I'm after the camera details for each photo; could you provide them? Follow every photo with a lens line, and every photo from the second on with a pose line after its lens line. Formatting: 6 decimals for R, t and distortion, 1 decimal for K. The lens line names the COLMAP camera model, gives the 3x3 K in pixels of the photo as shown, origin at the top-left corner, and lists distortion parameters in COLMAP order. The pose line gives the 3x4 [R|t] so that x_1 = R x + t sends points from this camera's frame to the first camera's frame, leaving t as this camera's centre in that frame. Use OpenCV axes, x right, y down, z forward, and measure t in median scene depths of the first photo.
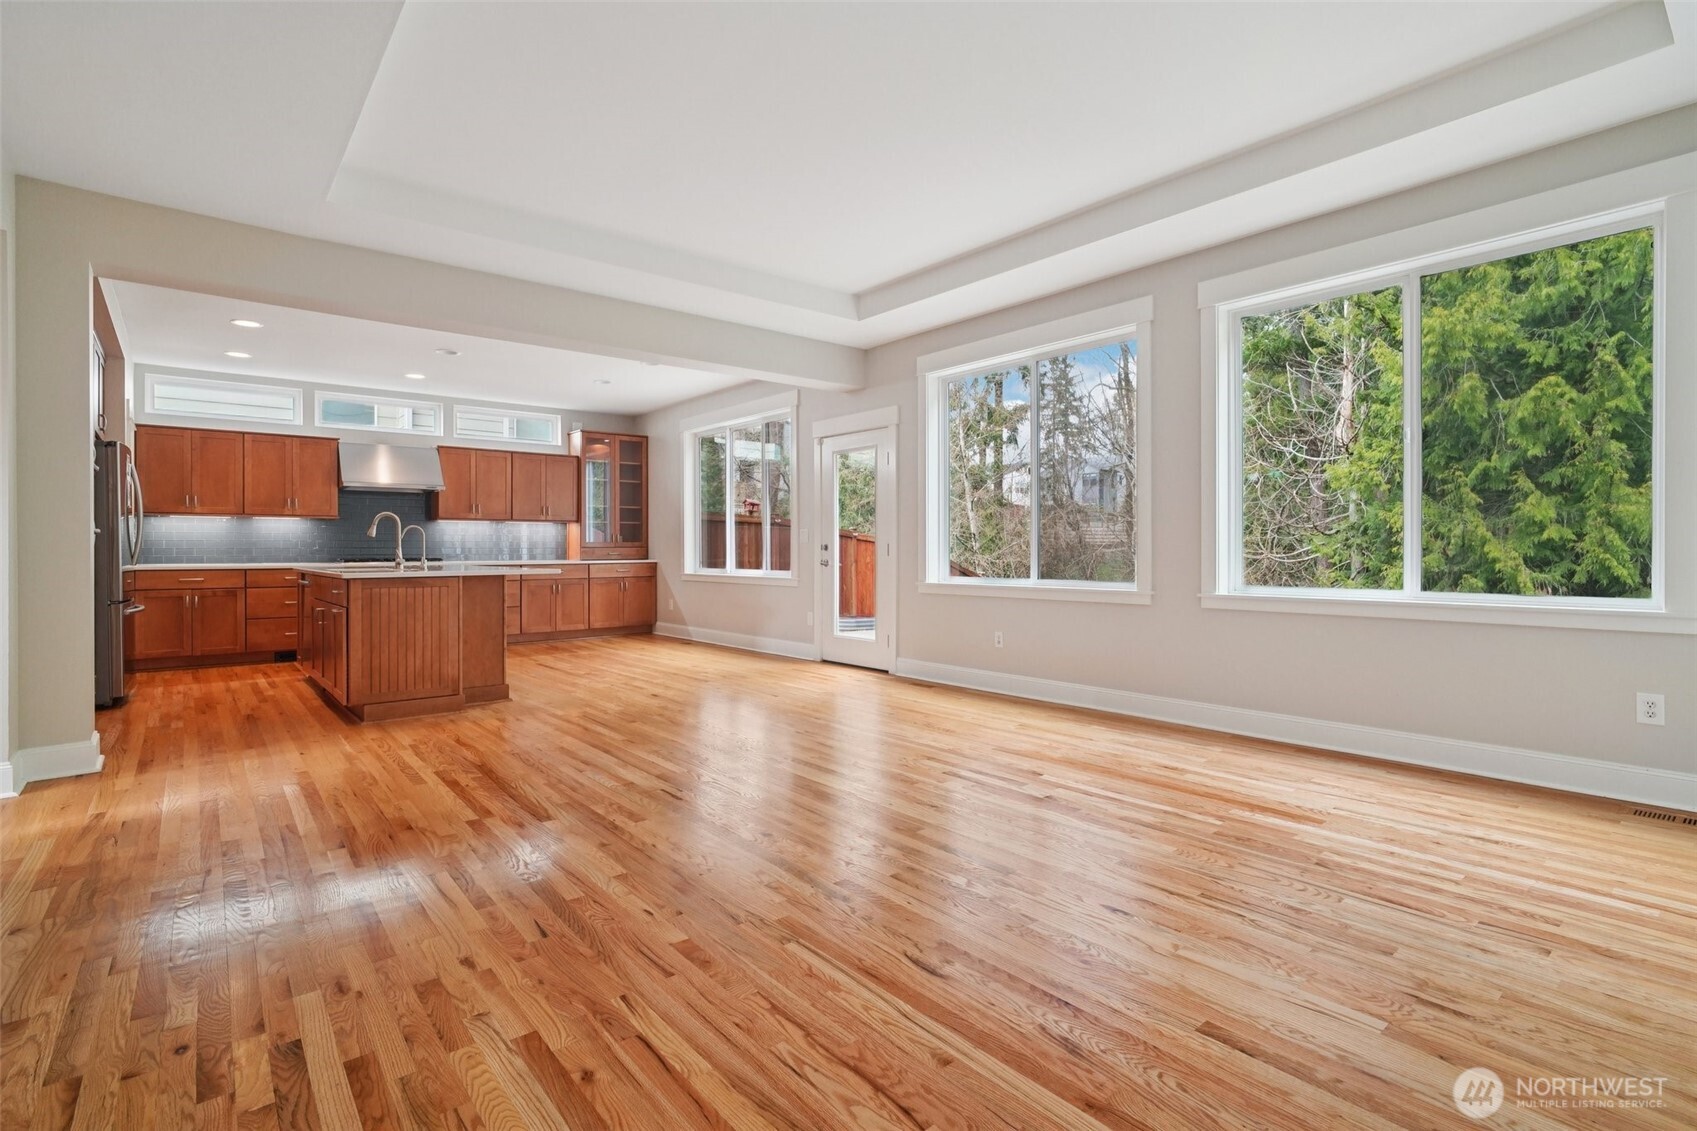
lens RADIAL K [[790.2, 0, 844.6], [0, 790.2, 561.5], [0, 0, 1]] dist [-0.017237, 0.004335]
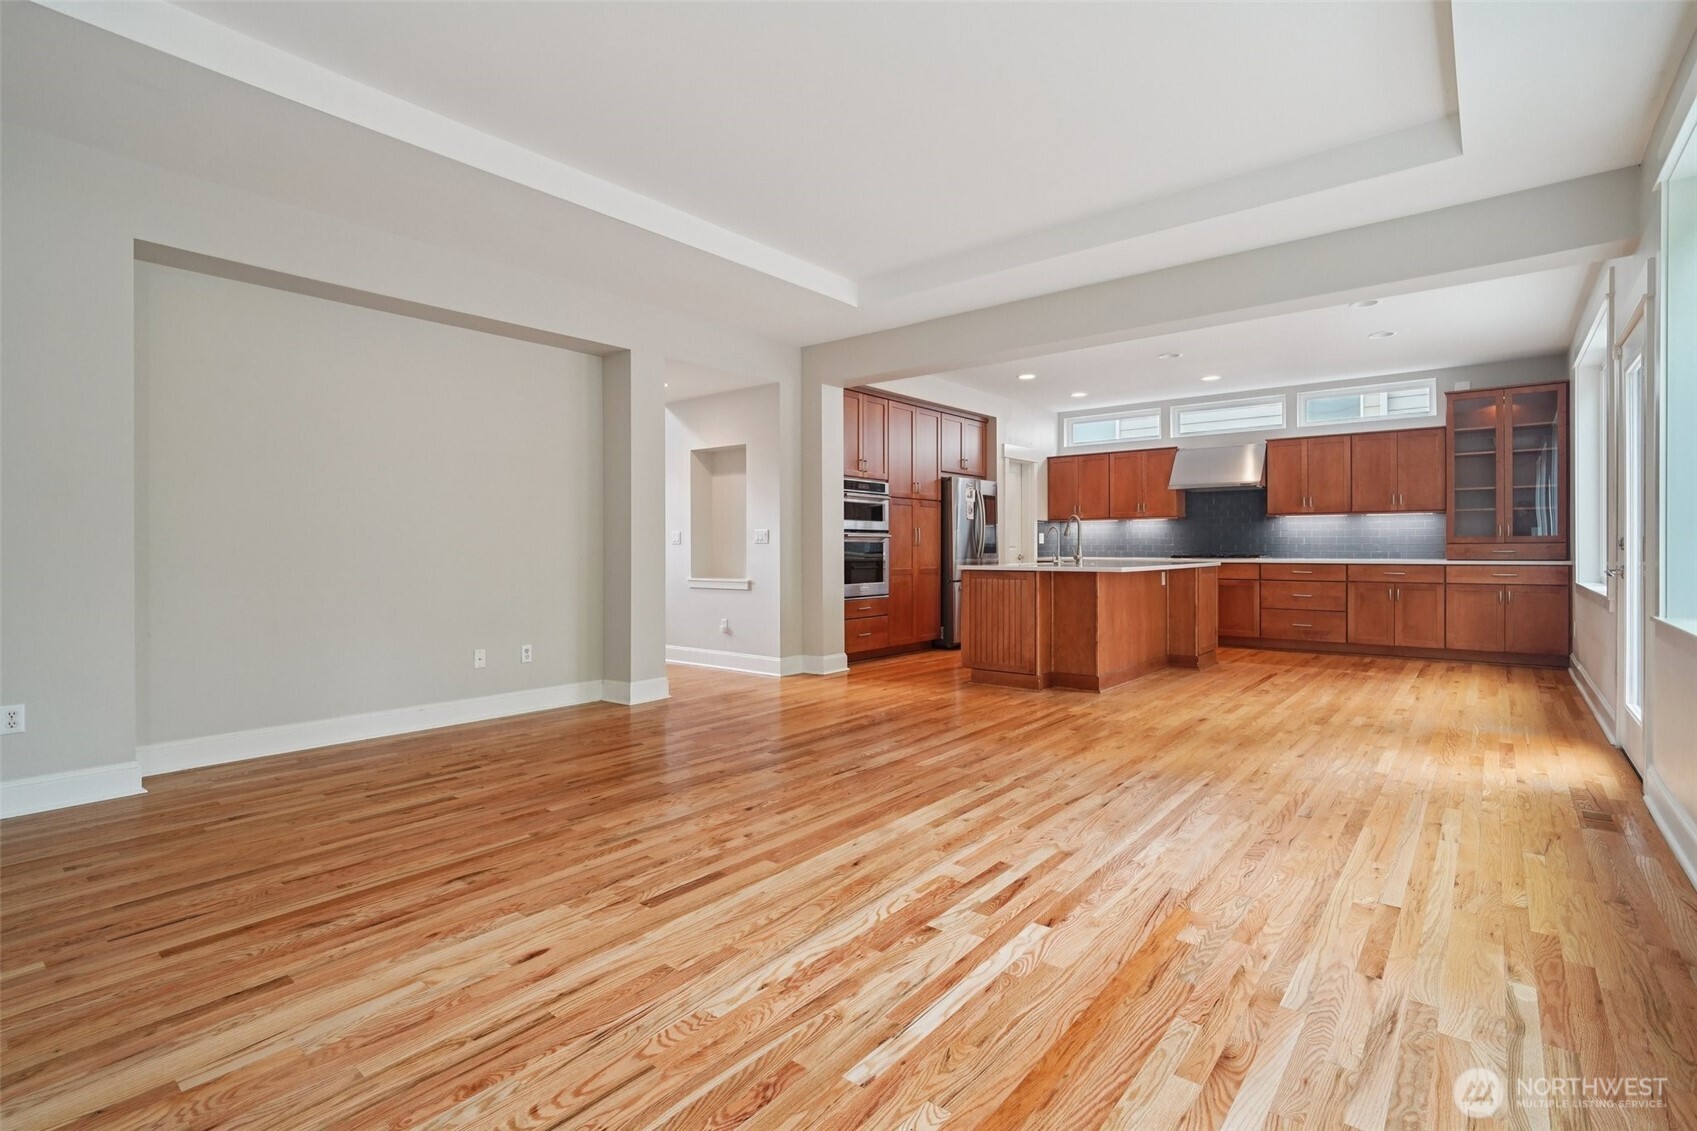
lens RADIAL K [[790.2, 0, 850.2], [0, 790.2, 553.5], [0, 0, 1]] dist [-0.017237, 0.004335]
pose [[0.206701, 0.007993, -0.978371, 0.957886], [-0.013094, 0.999900, 0.005403, -0.014307], [0.978316, 0.011694, 0.206785, 0.870743]]
